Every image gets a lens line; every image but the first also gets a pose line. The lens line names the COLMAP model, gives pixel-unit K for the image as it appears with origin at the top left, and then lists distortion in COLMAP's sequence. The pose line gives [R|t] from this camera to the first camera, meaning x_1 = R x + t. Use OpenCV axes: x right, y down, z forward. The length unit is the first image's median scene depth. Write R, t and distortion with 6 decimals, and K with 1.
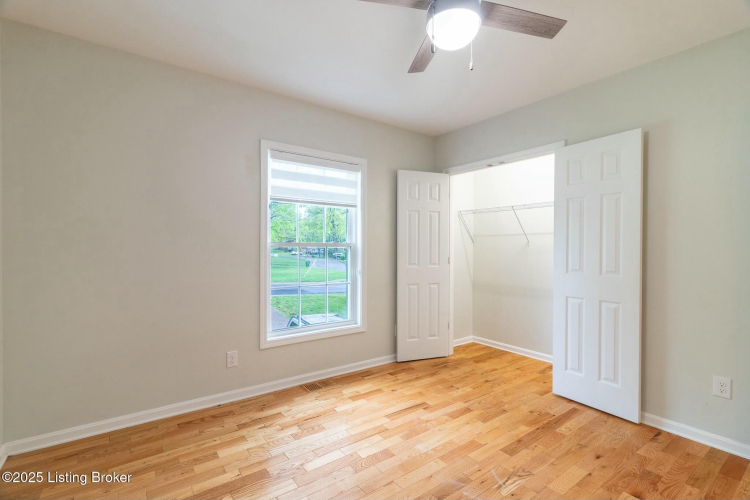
lens RADIAL K [[344.8, 0, 377.3], [0, 344.8, 247.7], [0, 0, 1]] dist [0.003407, 0.000070]
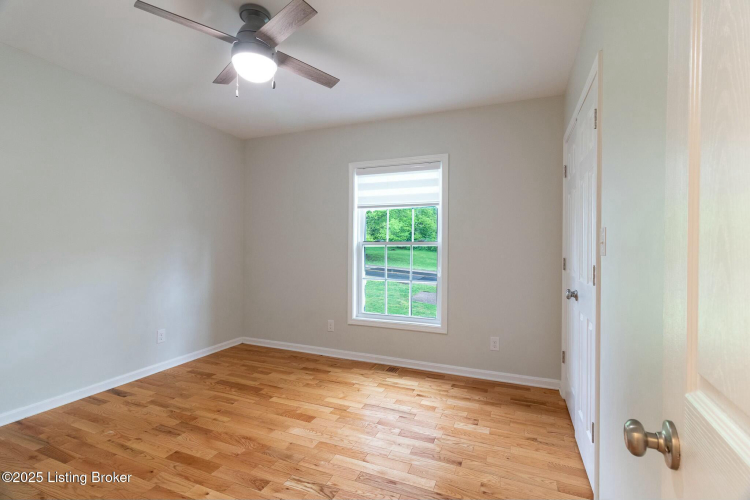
lens RADIAL K [[344.8, 0, 377.3], [0, 344.8, 247.7], [0, 0, 1]] dist [0.003407, 0.000070]
pose [[0.517468, 0.000782, -0.855702, 0.906260], [-0.002320, 0.999997, -0.000489, 0.006379], [0.855699, 0.002238, 0.517469, 0.456325]]
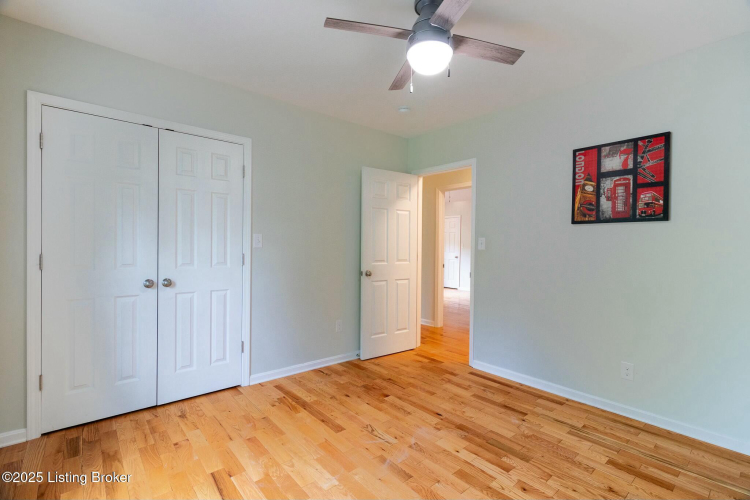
lens RADIAL K [[344.8, 0, 377.3], [0, 344.8, 247.7], [0, 0, 1]] dist [0.003407, 0.000070]
pose [[-0.064916, -0.011220, 0.997828, -0.564584], [-0.016001, 0.999820, 0.010202, 0.000899], [-0.997762, -0.015304, -0.065084, 0.757353]]
